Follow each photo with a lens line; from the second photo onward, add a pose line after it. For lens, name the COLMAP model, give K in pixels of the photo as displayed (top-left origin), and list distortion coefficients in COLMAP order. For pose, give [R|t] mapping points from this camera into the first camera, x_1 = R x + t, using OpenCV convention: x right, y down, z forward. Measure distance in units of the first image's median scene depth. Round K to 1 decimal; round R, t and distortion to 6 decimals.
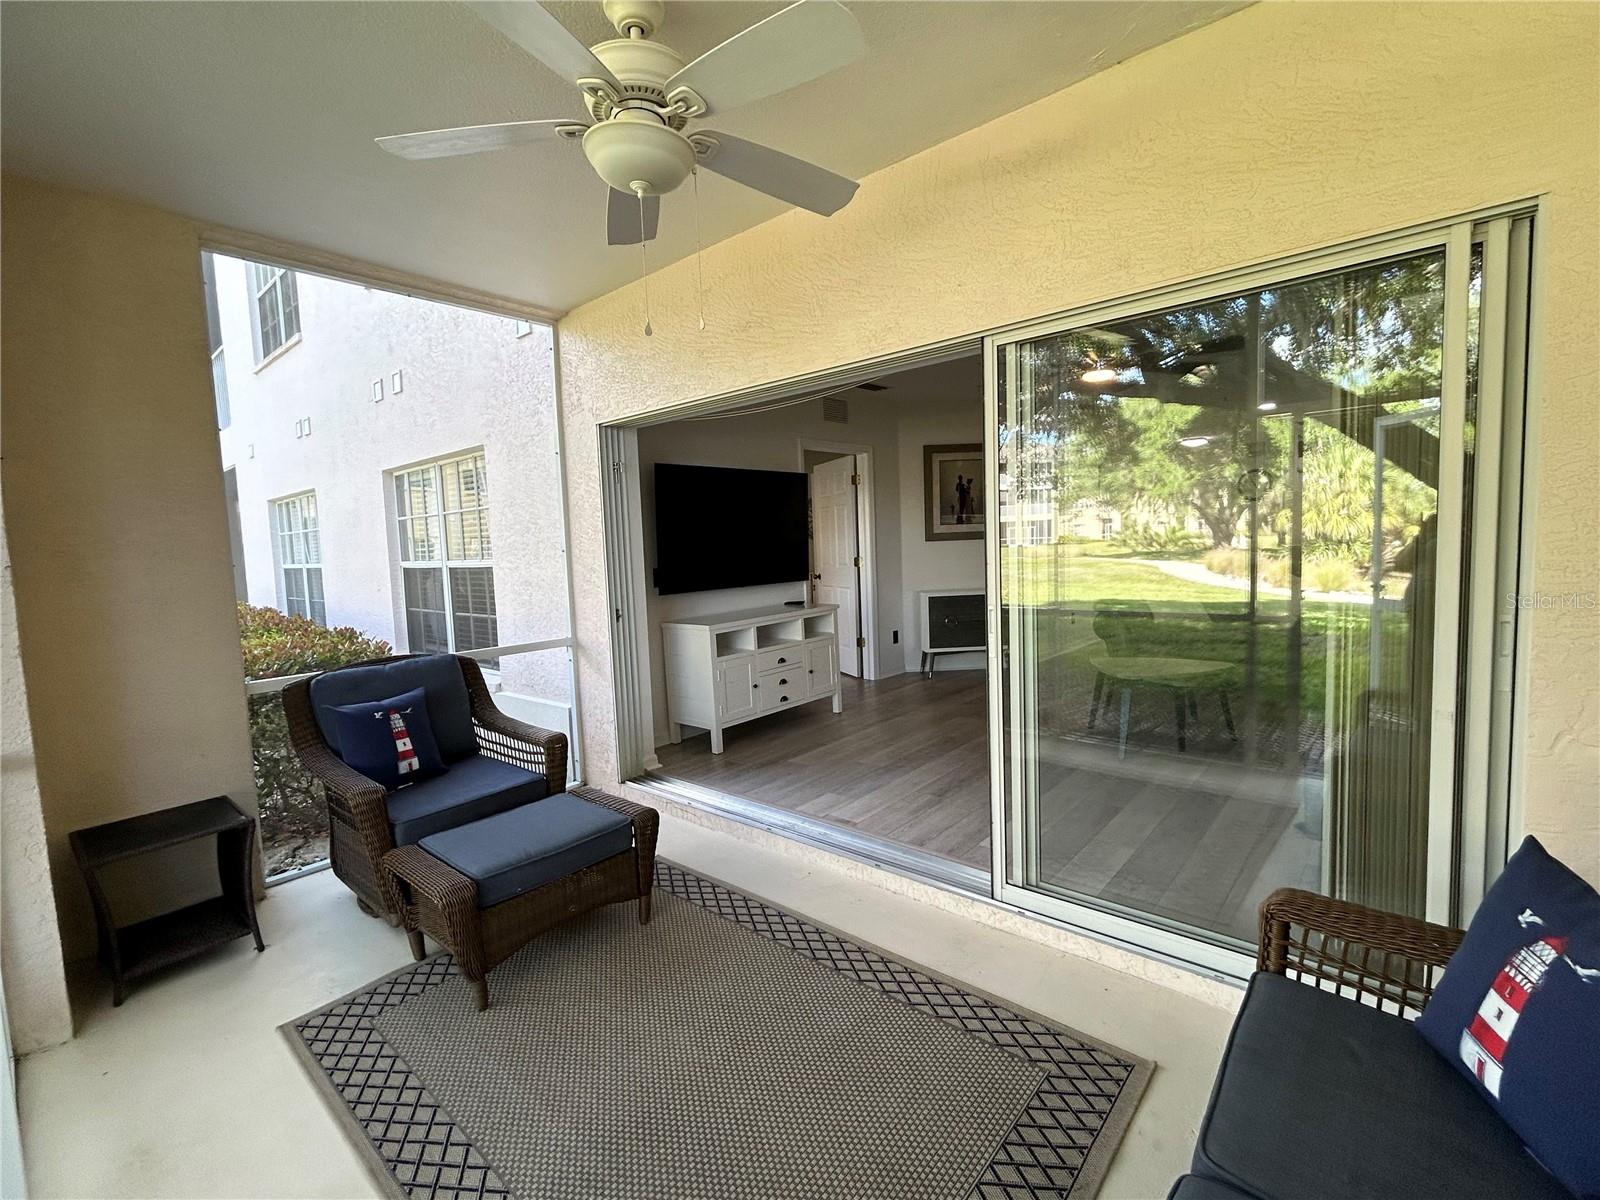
lens RADIAL K [[712.0, 0, 799.9], [0, 712.0, 594.8], [0, 0, 1]] dist [0.001547, 0.000225]
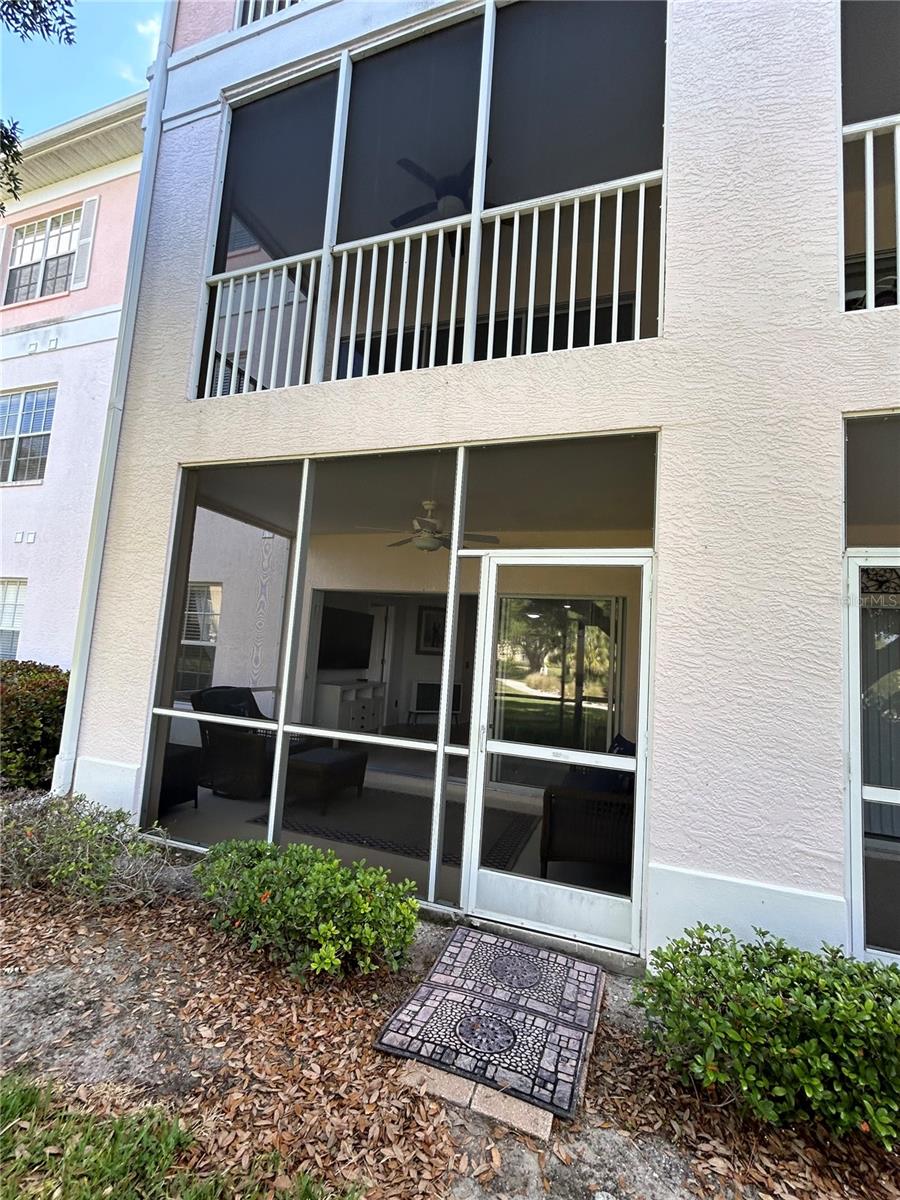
lens RADIAL K [[534.0, 0, 448.8], [0, 534.0, 598.0], [0, 0, 1]] dist [0.001547, 0.000225]
pose [[0.925113, 0.135071, 0.354856, -0.272760], [-0.072113, 0.980079, -0.185055, 0.036388], [-0.372782, 0.145607, 0.916424, -0.379825]]
